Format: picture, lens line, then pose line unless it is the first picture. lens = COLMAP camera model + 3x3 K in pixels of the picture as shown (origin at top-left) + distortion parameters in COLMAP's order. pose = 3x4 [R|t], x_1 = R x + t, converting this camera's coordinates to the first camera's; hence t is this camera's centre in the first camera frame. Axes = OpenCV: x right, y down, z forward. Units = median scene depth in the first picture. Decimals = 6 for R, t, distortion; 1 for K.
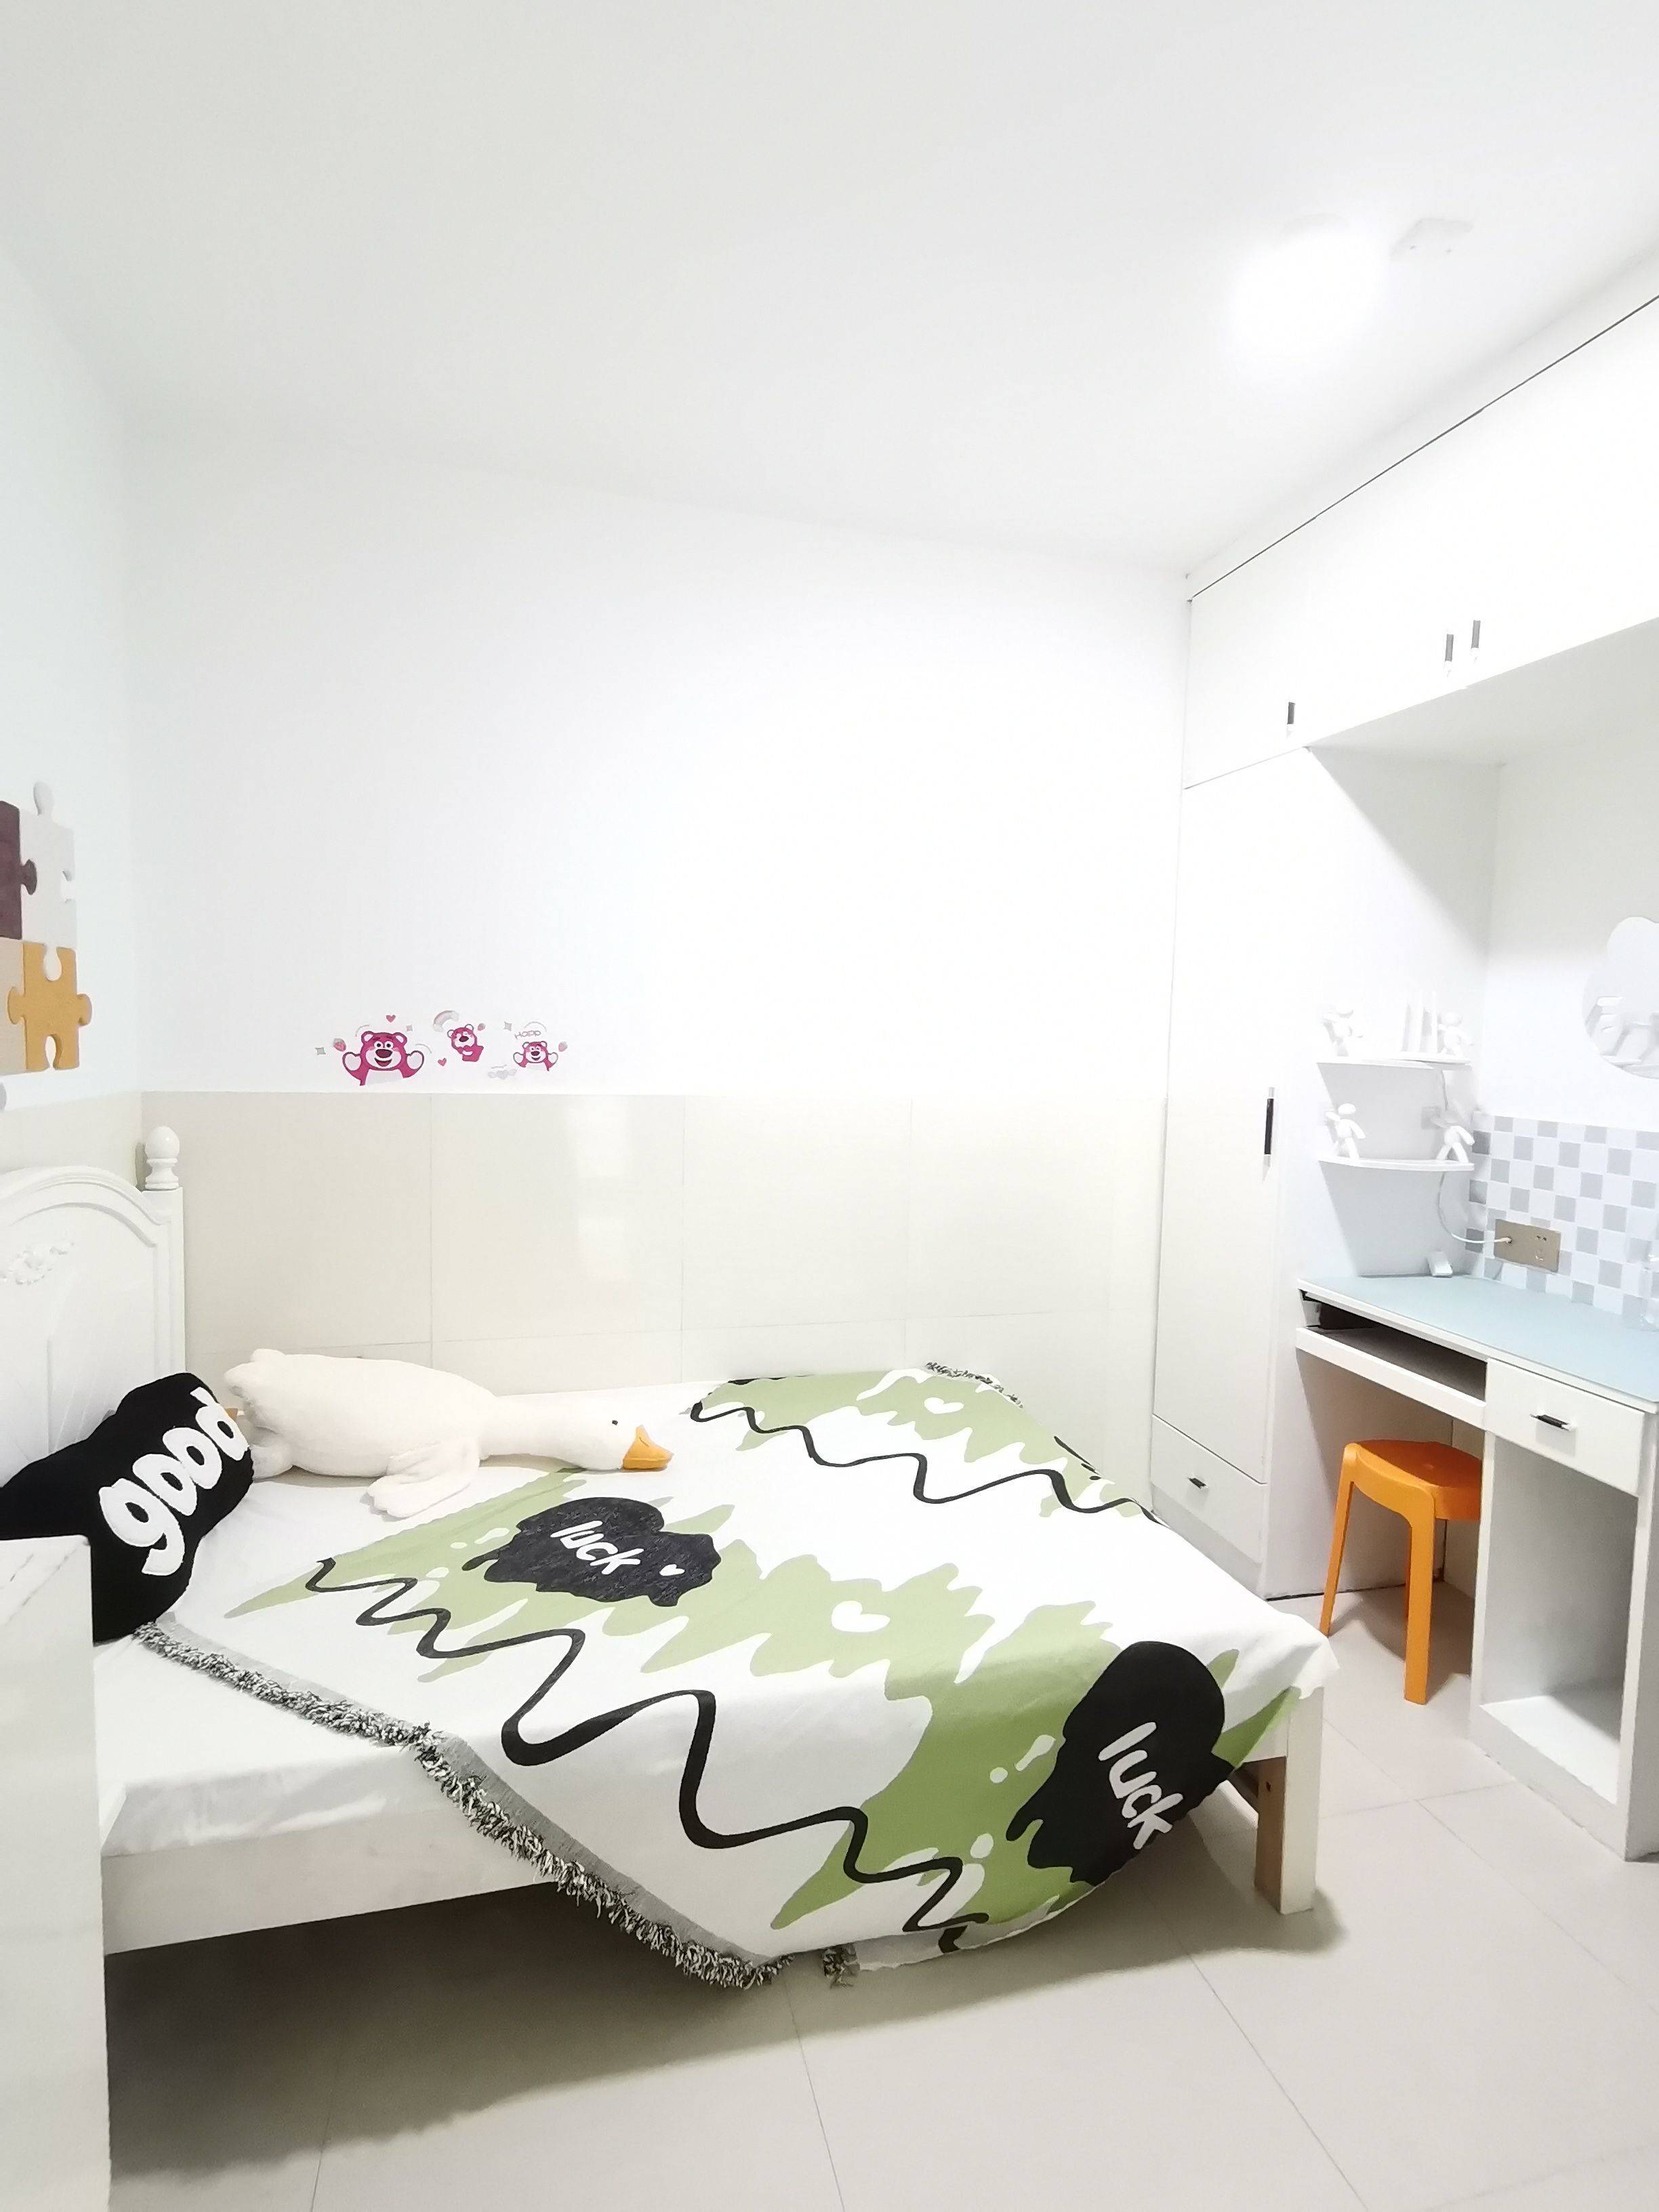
lens RADIAL K [[1106.3, 0, 832.0], [0, 1106.3, 1139.0], [0, 0, 1]] dist [0.013491, 0.000115]
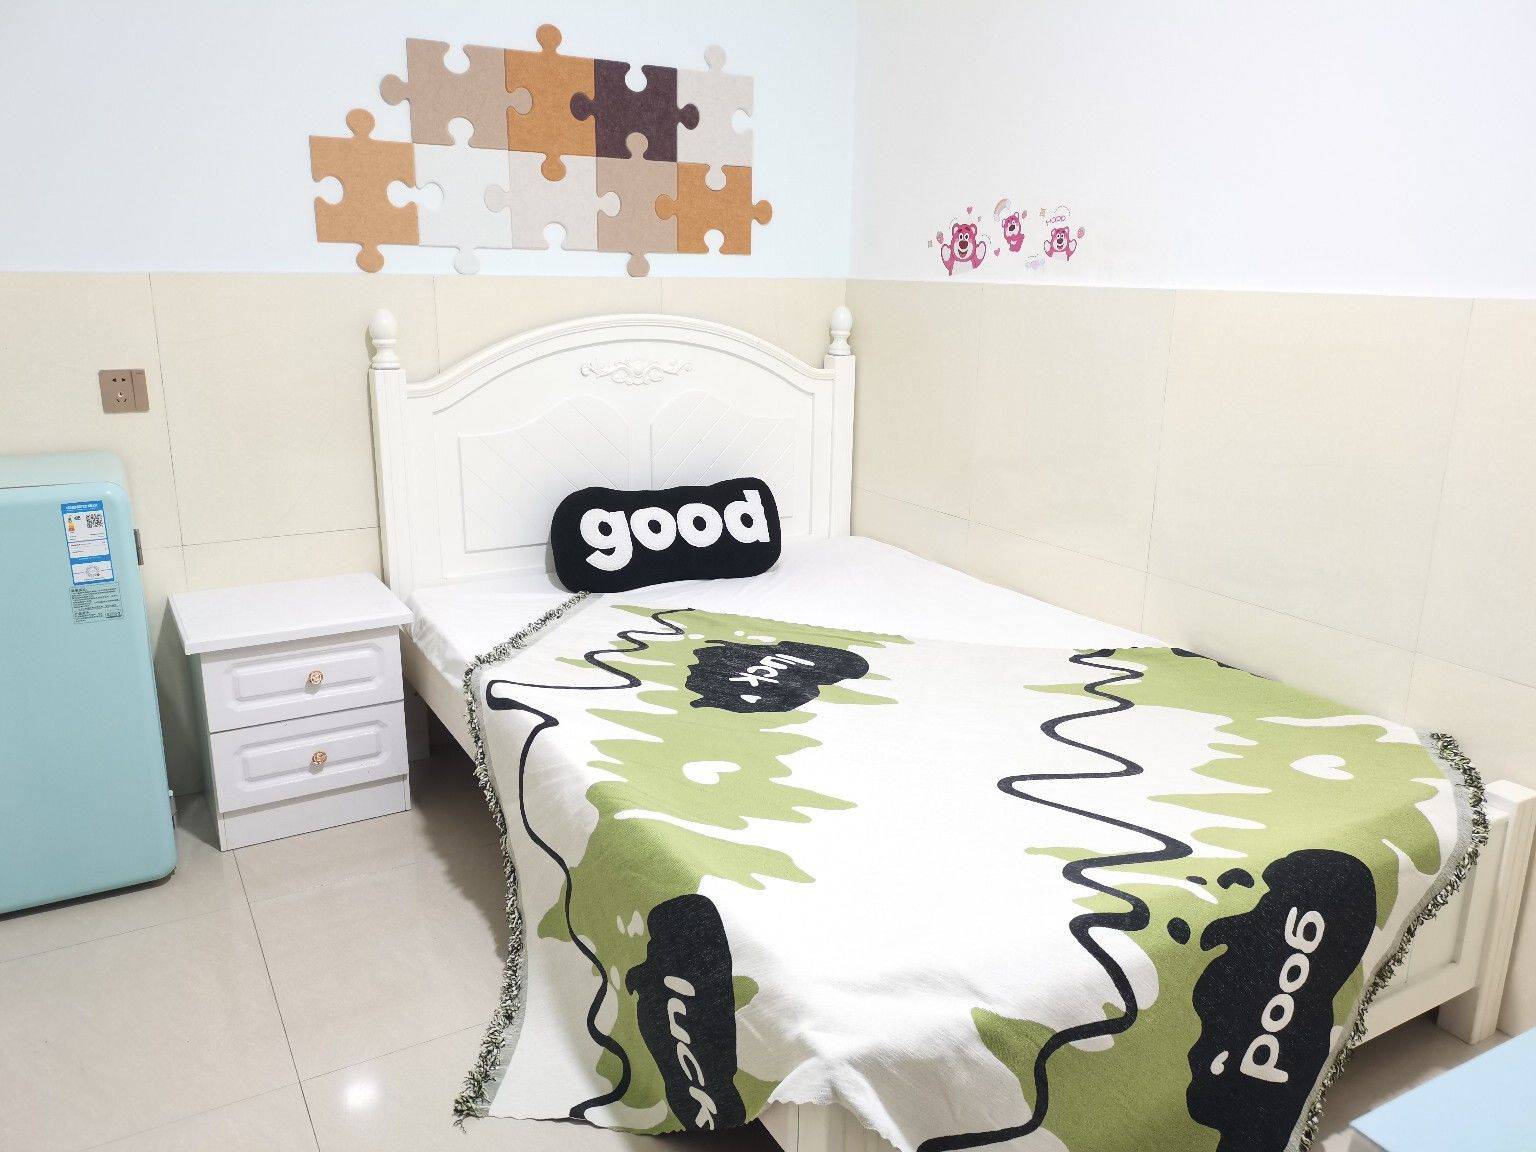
lens RADIAL K [[1172.2, 0, 768.0], [0, 1172.2, 576.0], [0, 0, 1]] dist [0.058184, -0.061822]
pose [[0.263978, 0.231795, -0.936262, 0.701607], [-0.101829, 0.971966, 0.211924, 0.012815], [0.959138, 0.039396, 0.280181, 0.509367]]
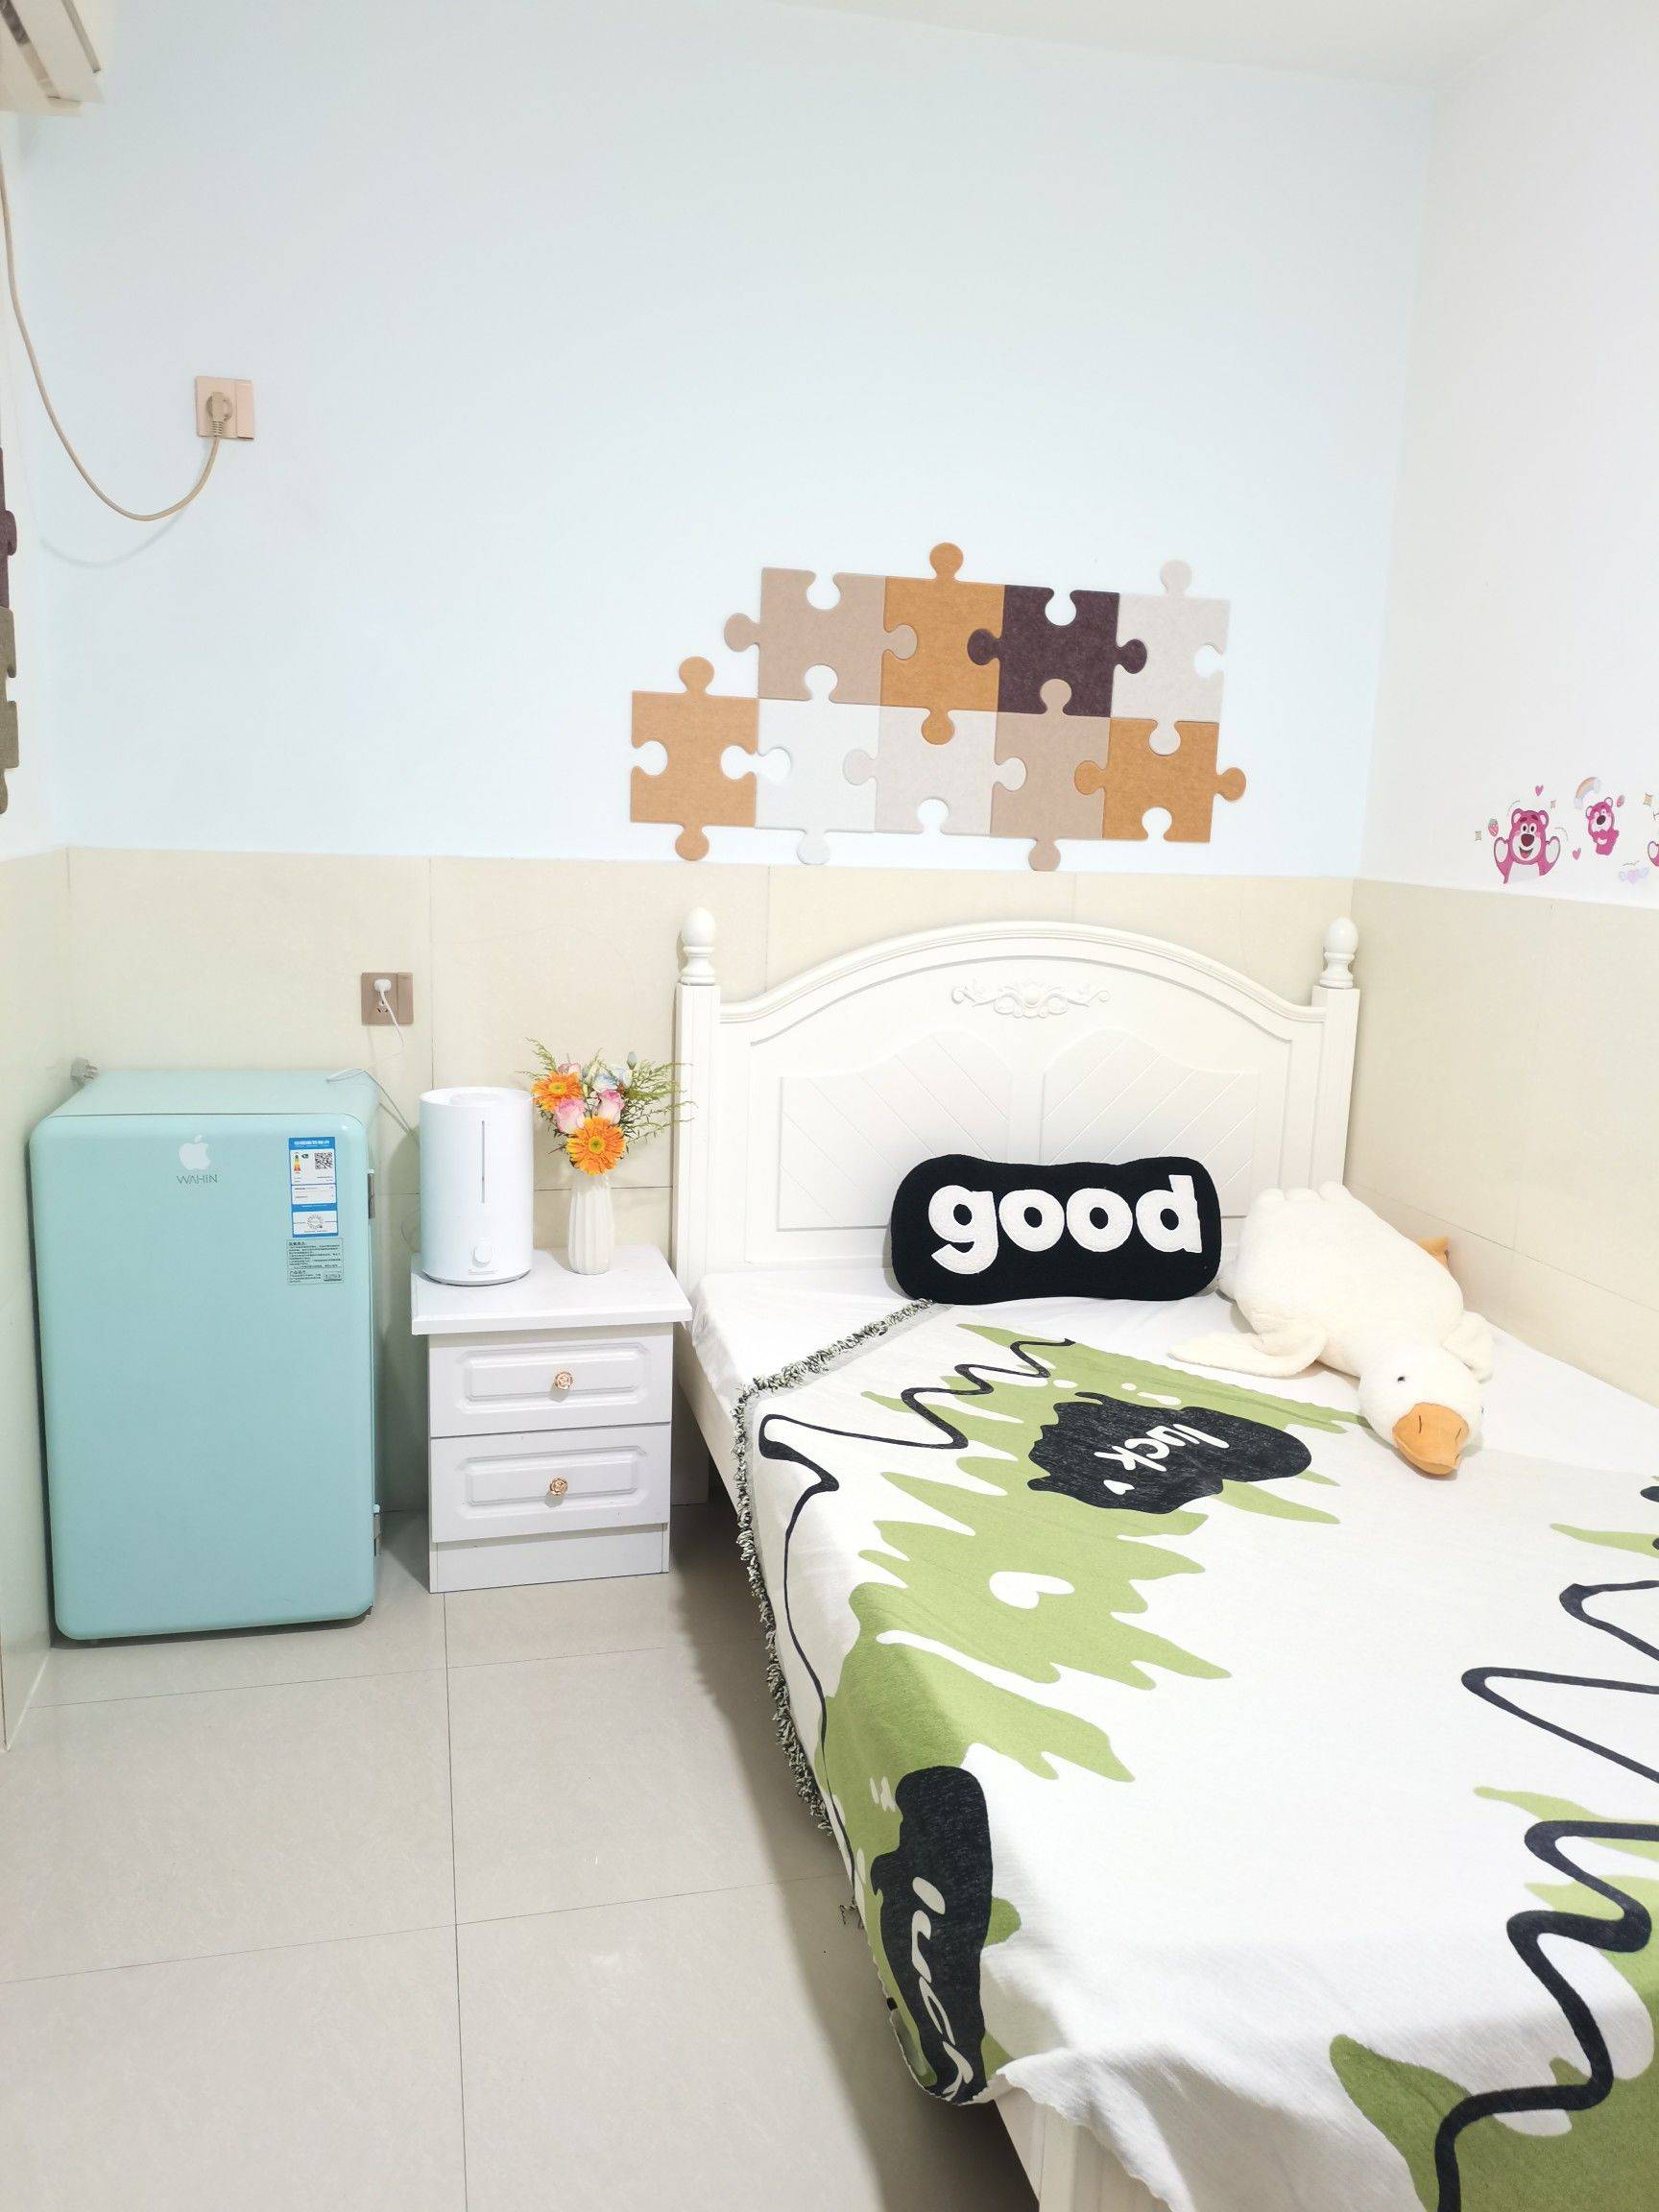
lens RADIAL K [[1688.1, 0, 829.5], [0, 1688.1, 1106.0], [0, 0, 1]] dist [0.058184, -0.061822]
pose [[-0.019990, 0.159790, -0.986949, 0.737413], [-0.131200, 0.978190, 0.161030, -0.026473], [0.991154, 0.132707, 0.001411, 0.571106]]
